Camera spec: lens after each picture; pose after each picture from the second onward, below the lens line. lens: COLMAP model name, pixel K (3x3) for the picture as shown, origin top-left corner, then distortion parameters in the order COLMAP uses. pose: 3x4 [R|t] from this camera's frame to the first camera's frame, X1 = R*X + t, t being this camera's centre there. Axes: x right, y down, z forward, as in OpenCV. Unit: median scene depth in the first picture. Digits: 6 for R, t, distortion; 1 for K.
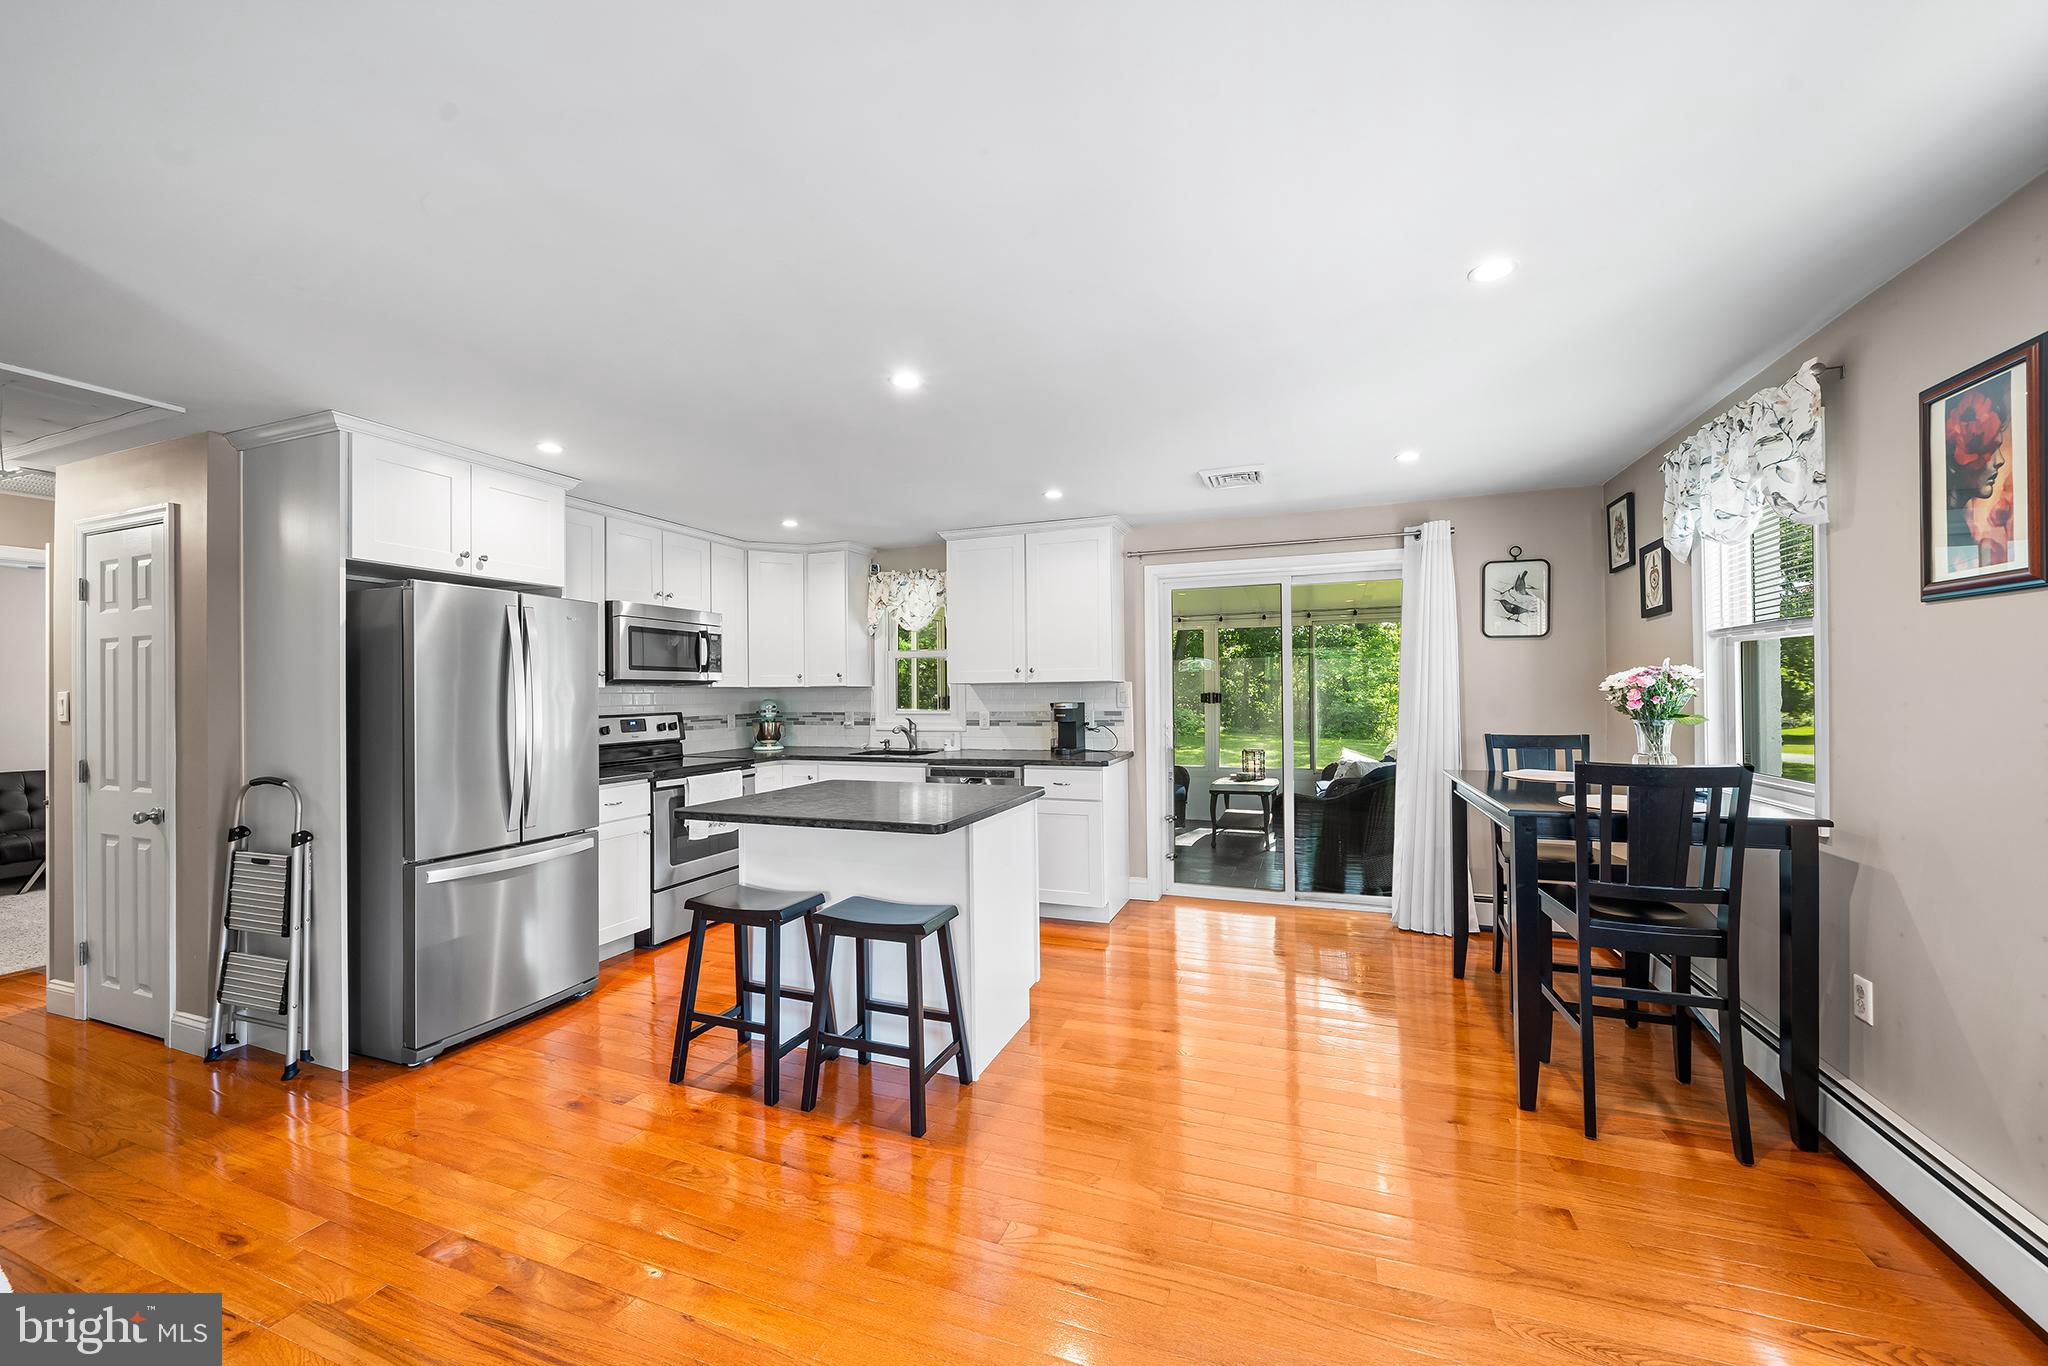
lens RADIAL K [[772.2, 0, 1024.0], [0, 772.2, 683.0], [0, 0, 1]] dist [0.000449, -0.000069]
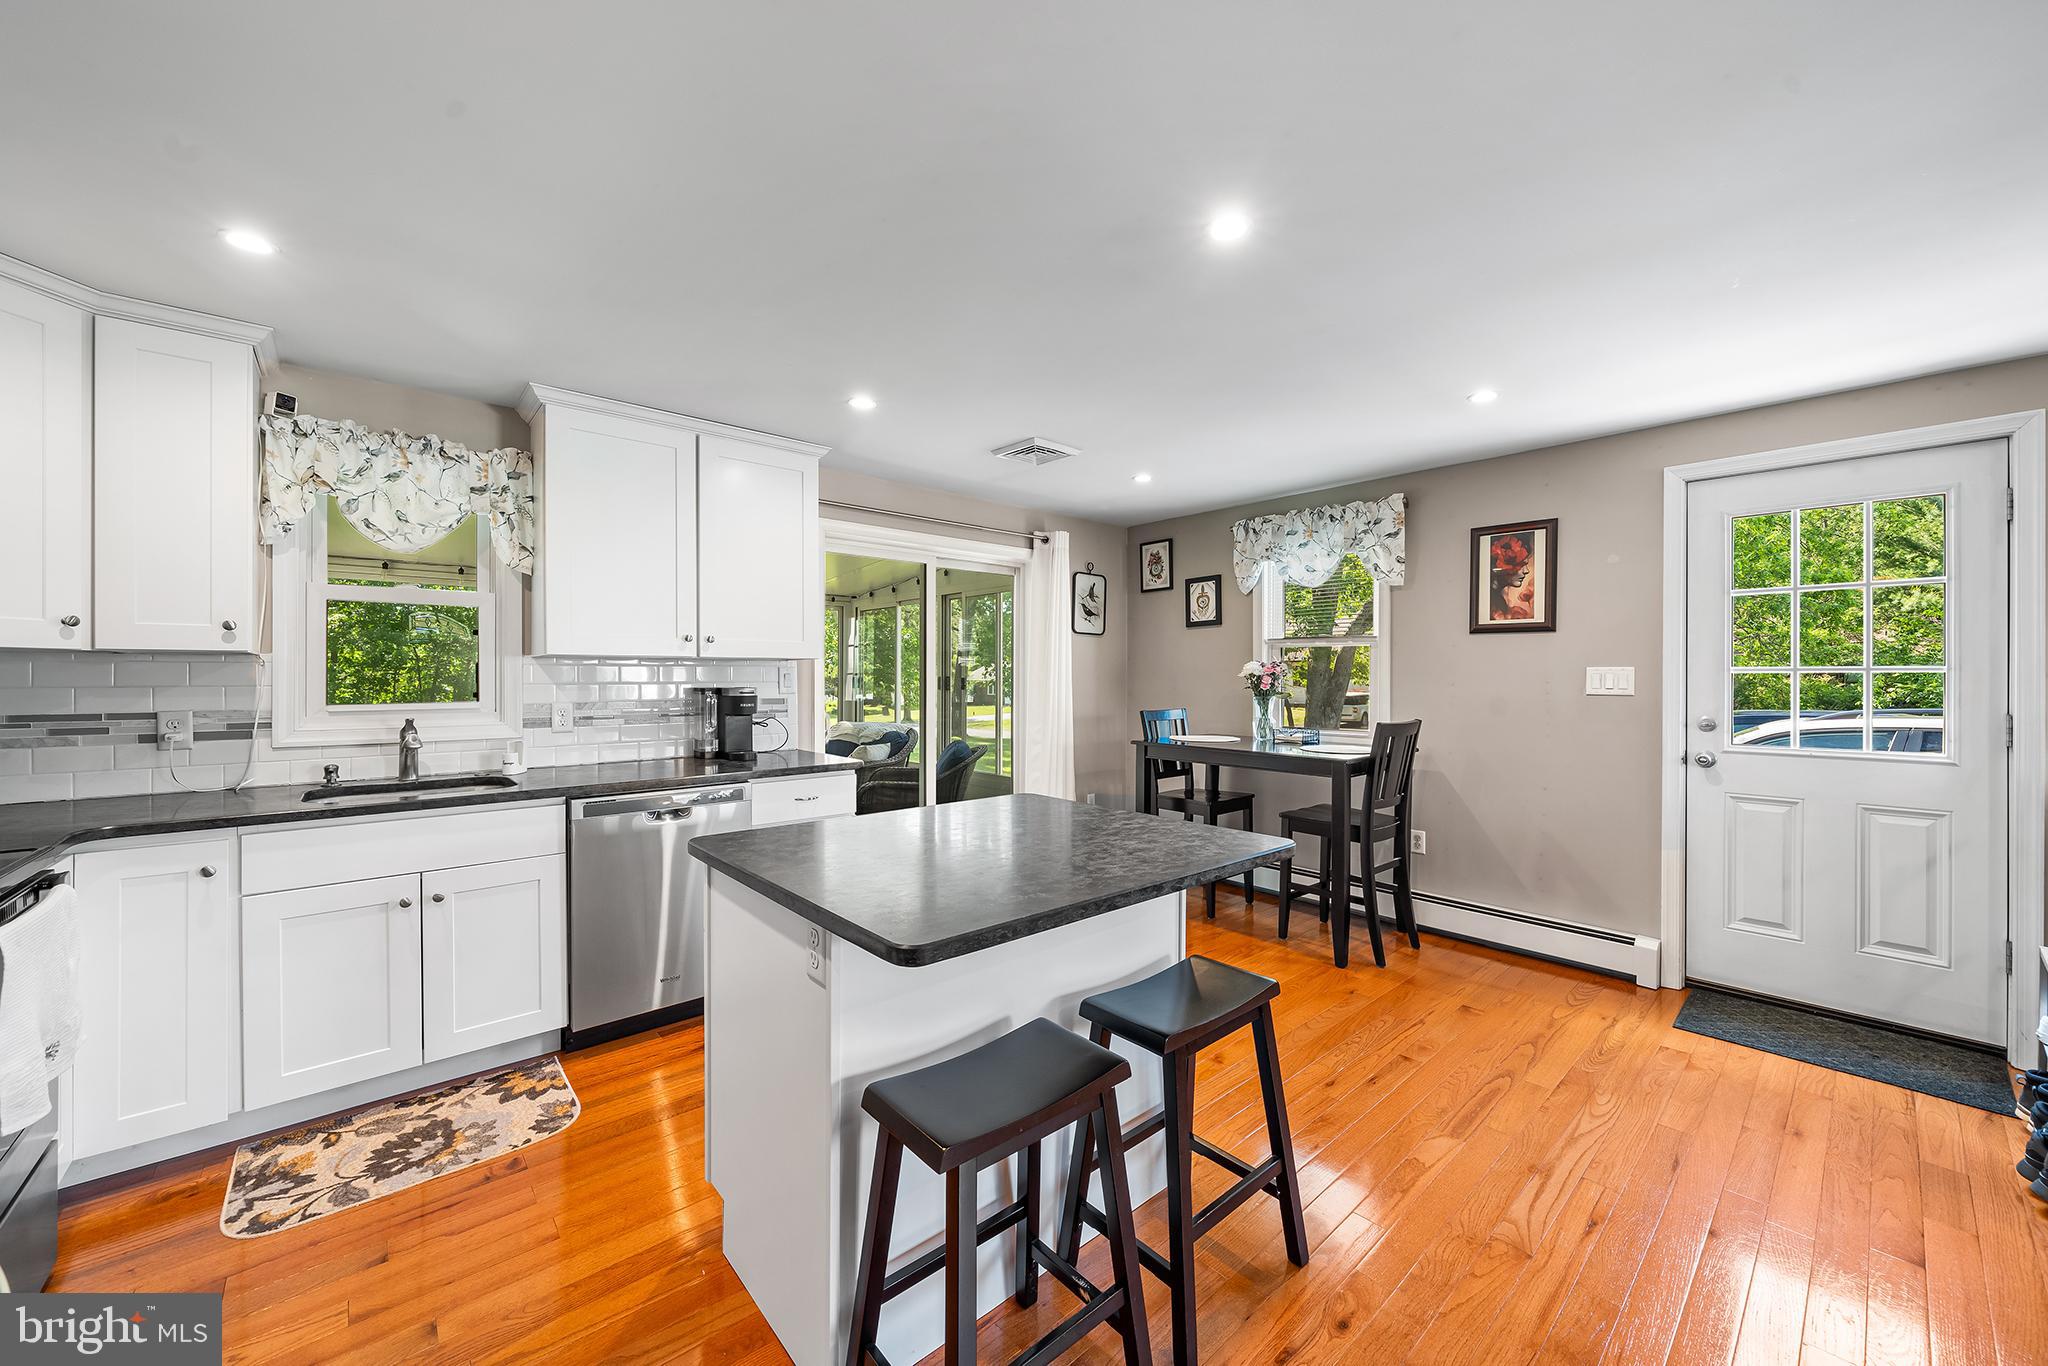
lens RADIAL K [[772.2, 0, 1024.0], [0, 772.2, 683.0], [0, 0, 1]] dist [0.000449, -0.000069]
pose [[0.462333, 0.003507, 0.886700, -0.510224], [-0.016605, 0.999851, 0.004703, 0.015245], [-0.886551, -0.016898, 0.462322, 0.484695]]
